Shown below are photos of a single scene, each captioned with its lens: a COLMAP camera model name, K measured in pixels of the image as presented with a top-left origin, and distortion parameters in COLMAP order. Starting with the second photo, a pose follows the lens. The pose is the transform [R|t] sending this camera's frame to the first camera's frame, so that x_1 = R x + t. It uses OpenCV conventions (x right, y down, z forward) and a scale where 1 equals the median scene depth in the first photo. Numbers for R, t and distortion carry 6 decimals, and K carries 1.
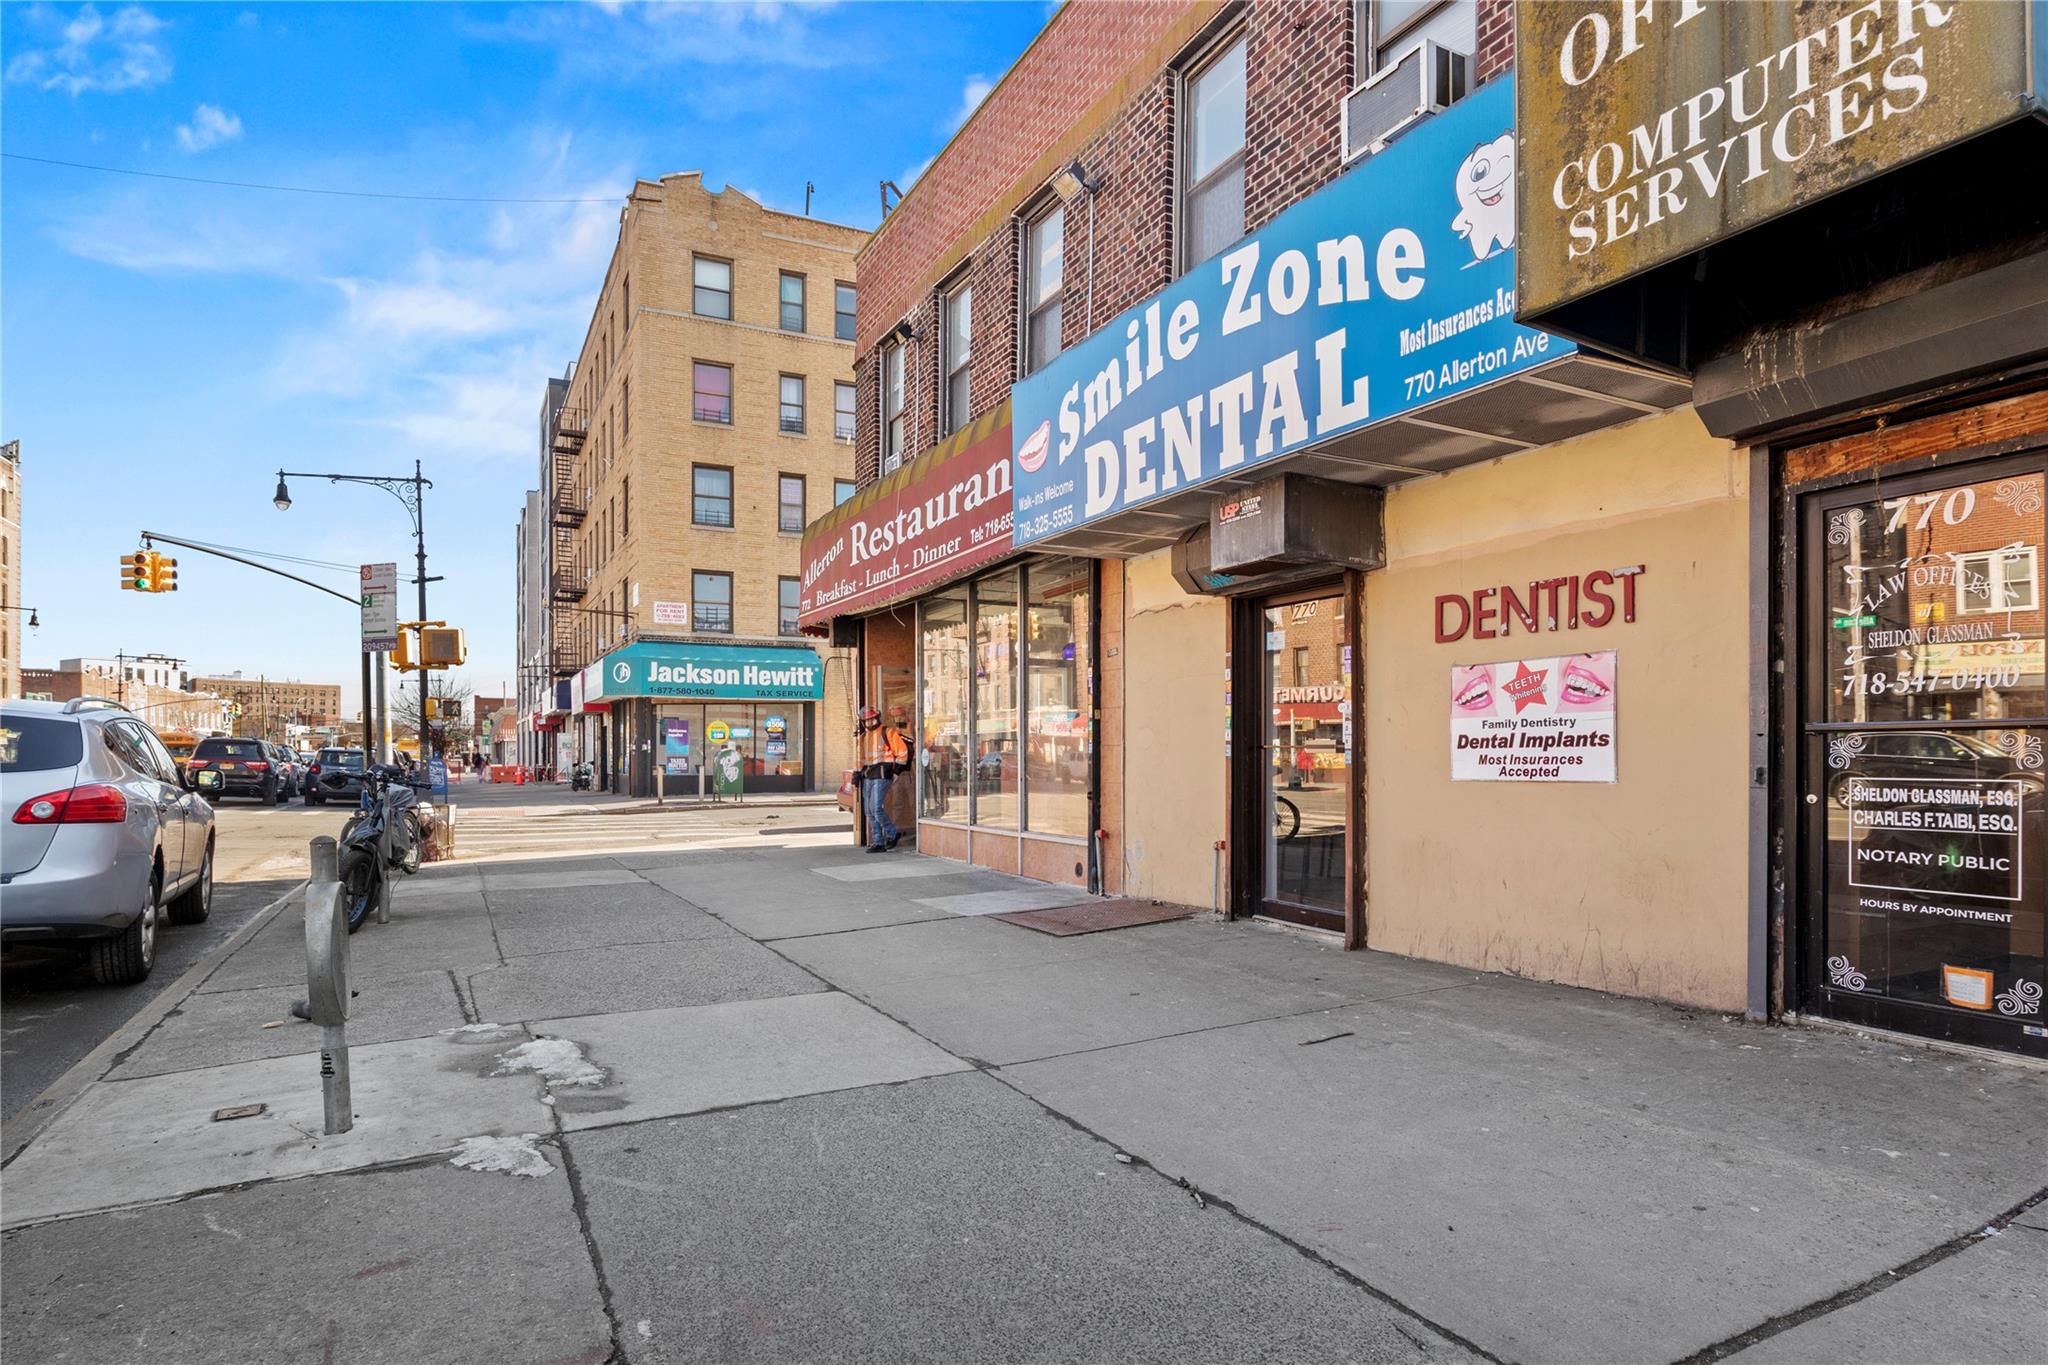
lens RADIAL K [[1071.1, 0, 1024.6], [0, 1071.1, 756.2], [0, 0, 1]] dist [-0.002420, -0.000211]
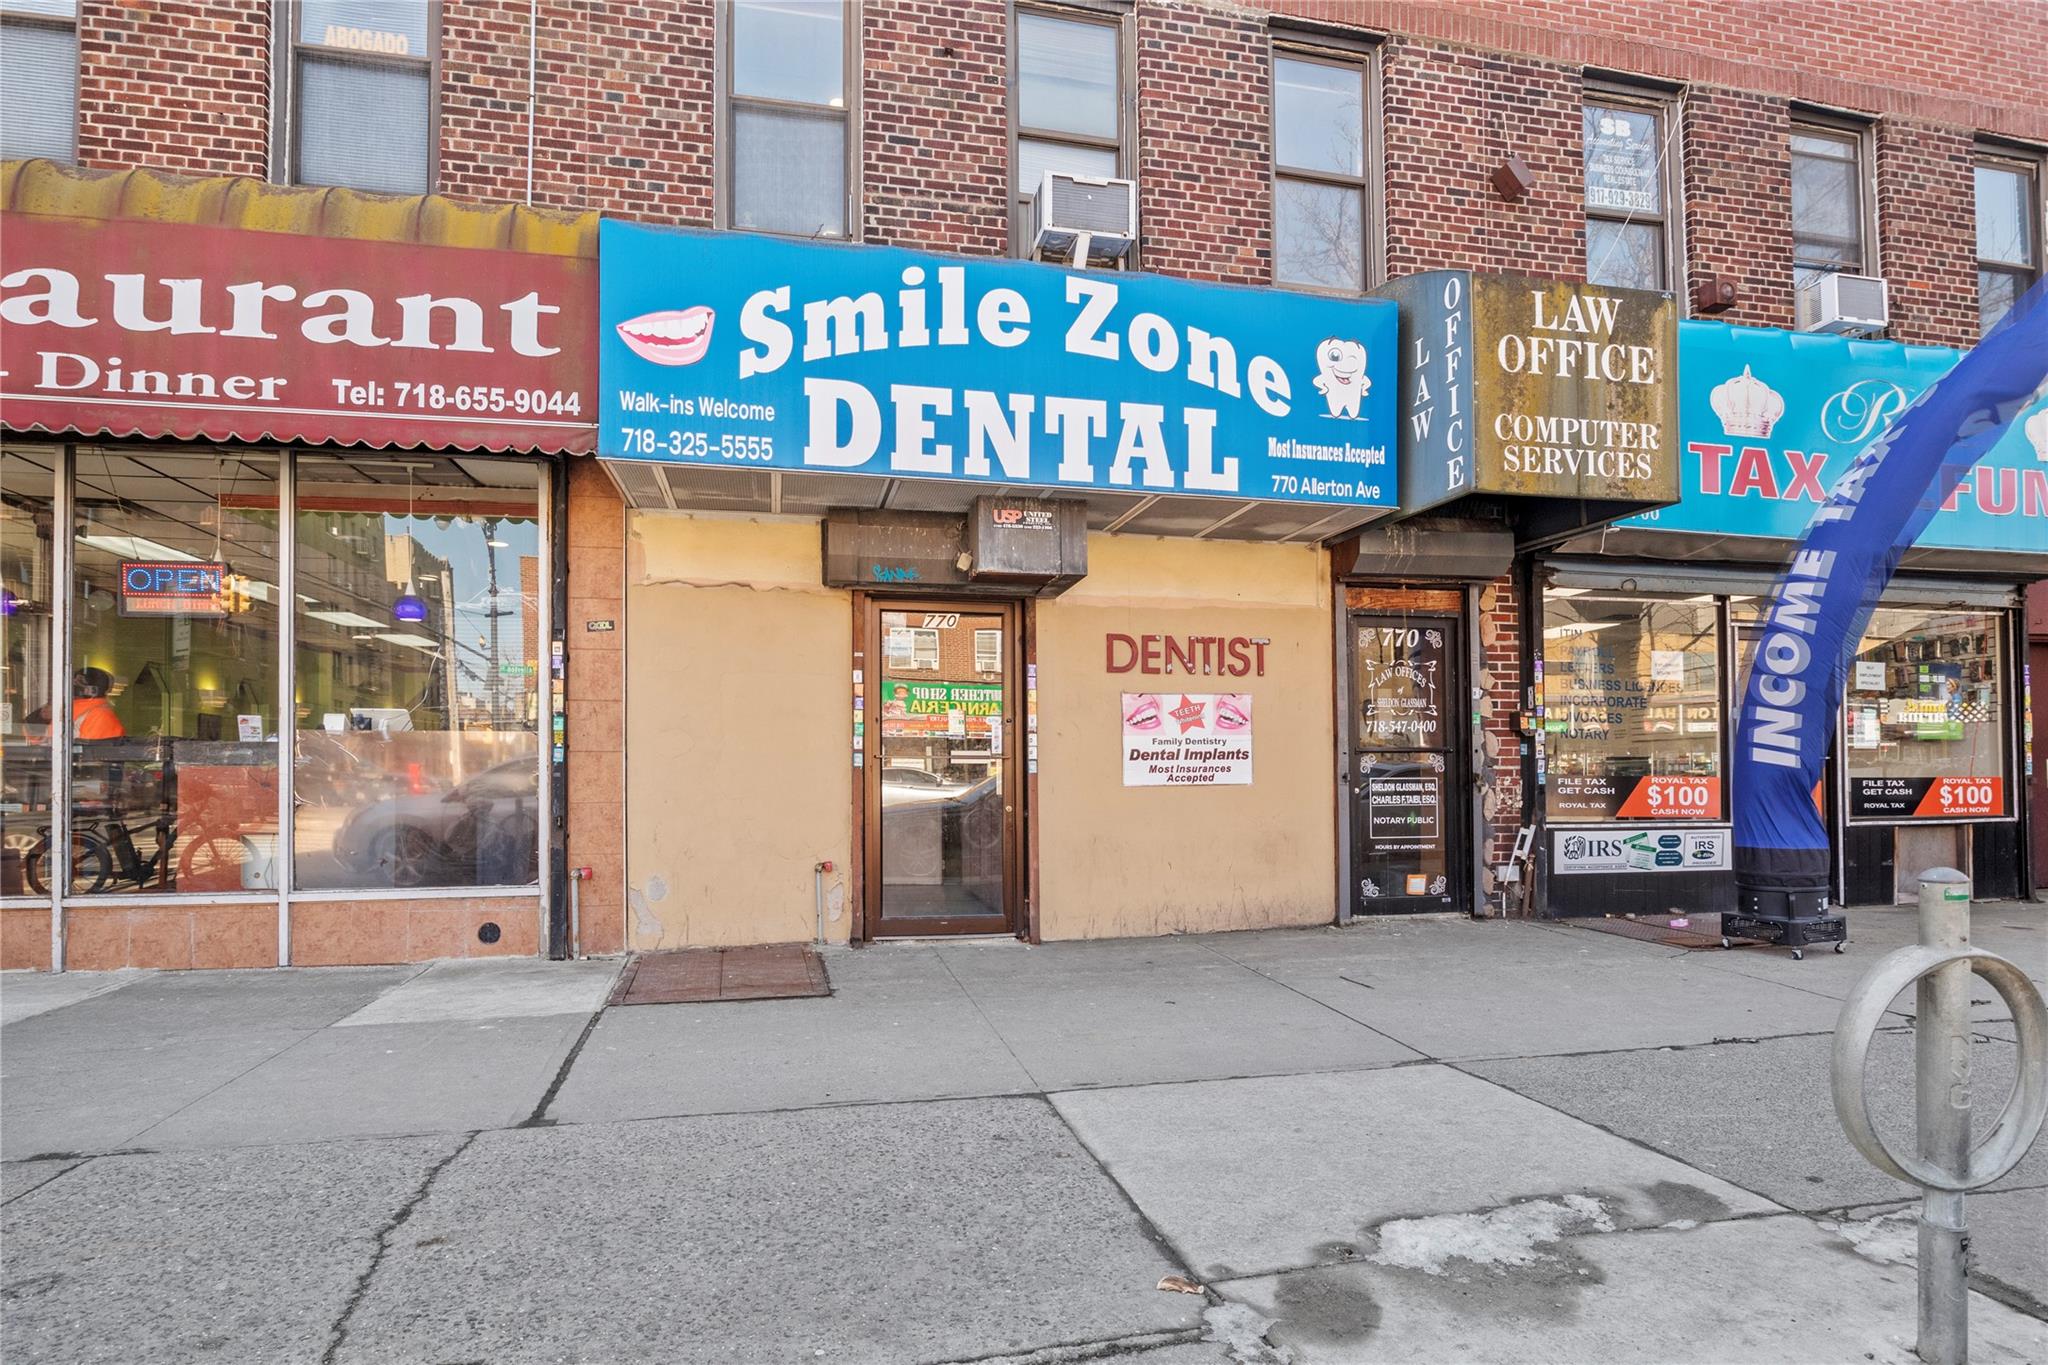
lens RADIAL K [[1058.5, 0, 1017.3], [0, 1058.5, 753.8], [0, 0, 1]] dist [-0.008070, 0.001035]
pose [[0.280973, 0.021275, 0.959480, -0.862556], [0.003330, 0.999727, -0.023143, 0.014381], [-0.959710, 0.009698, 0.280825, 0.844162]]
